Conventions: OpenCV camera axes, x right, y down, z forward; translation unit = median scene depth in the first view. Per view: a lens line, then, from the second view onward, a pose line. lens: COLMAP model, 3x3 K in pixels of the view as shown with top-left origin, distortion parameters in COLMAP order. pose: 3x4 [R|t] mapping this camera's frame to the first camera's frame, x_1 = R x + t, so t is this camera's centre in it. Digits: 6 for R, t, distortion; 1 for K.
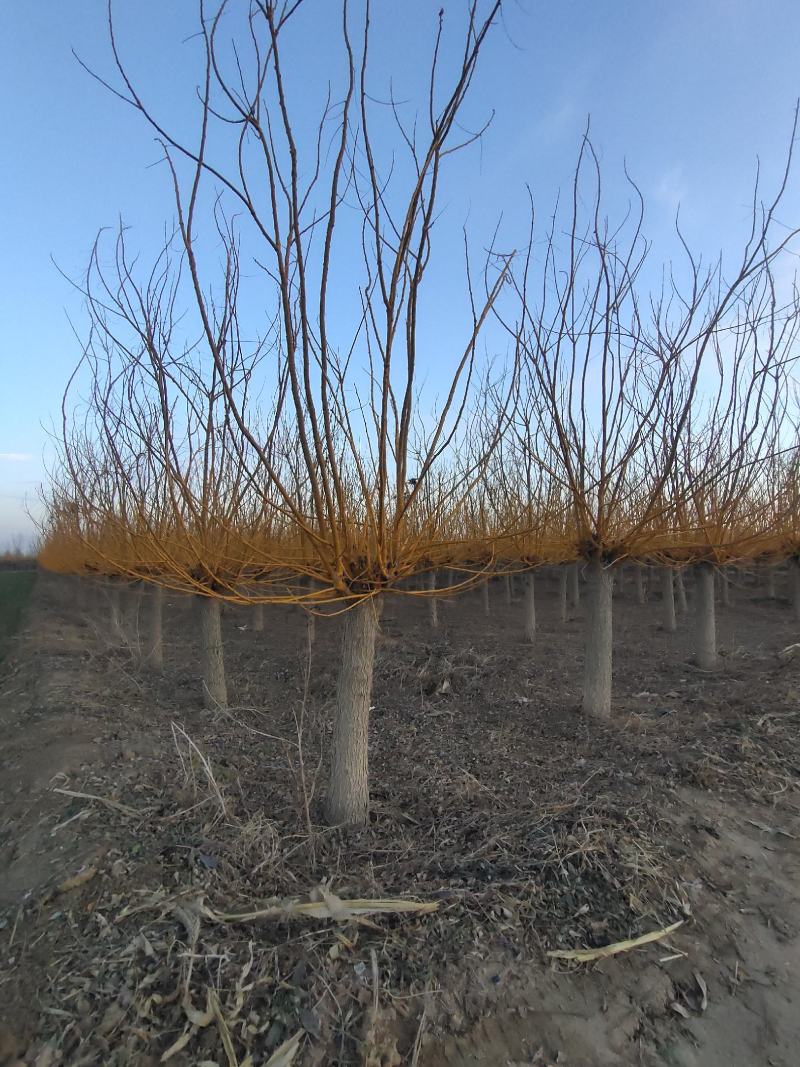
lens RADIAL K [[486.1, 0, 399.3], [0, 486.1, 538.5], [0, 0, 1]] dist [-0.023393, 0.006166]
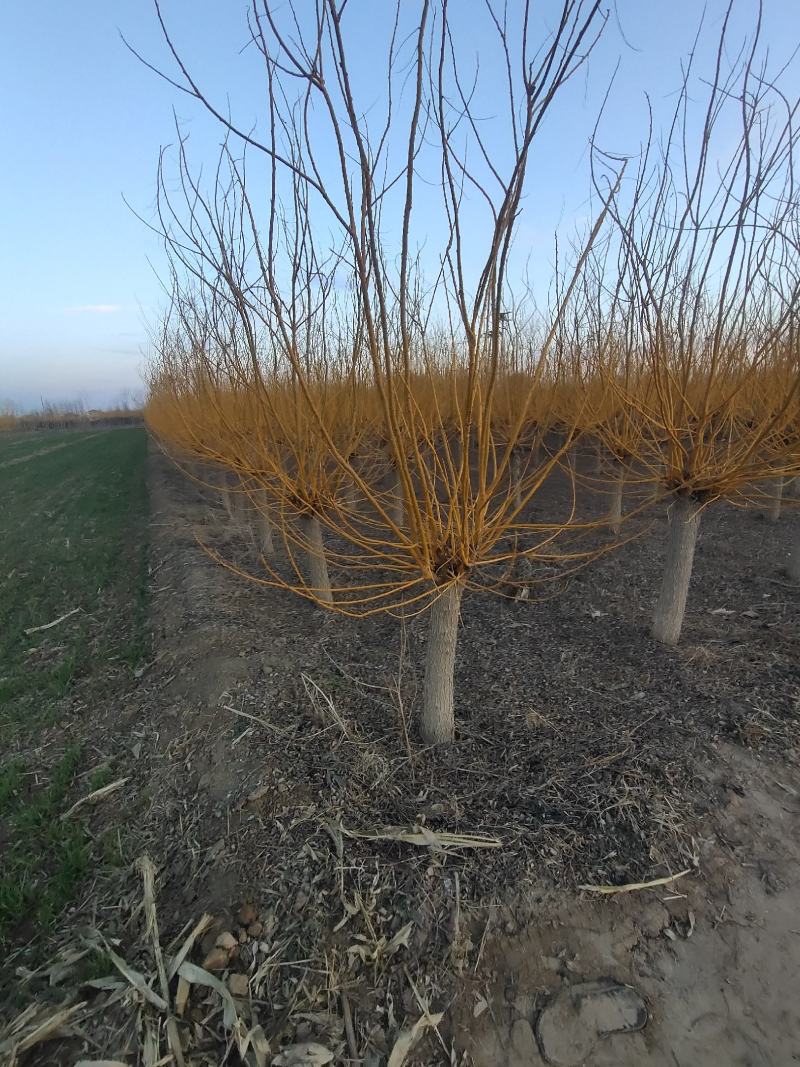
lens RADIAL K [[486.1, 0, 397.3], [0, 486.1, 537.9], [0, 0, 1]] dist [-0.023393, 0.006166]
pose [[0.984452, 0.013606, -0.175127, 0.009620], [0.042312, 0.949270, 0.311602, -0.462329], [0.170482, -0.314167, 0.933935, -0.082568]]
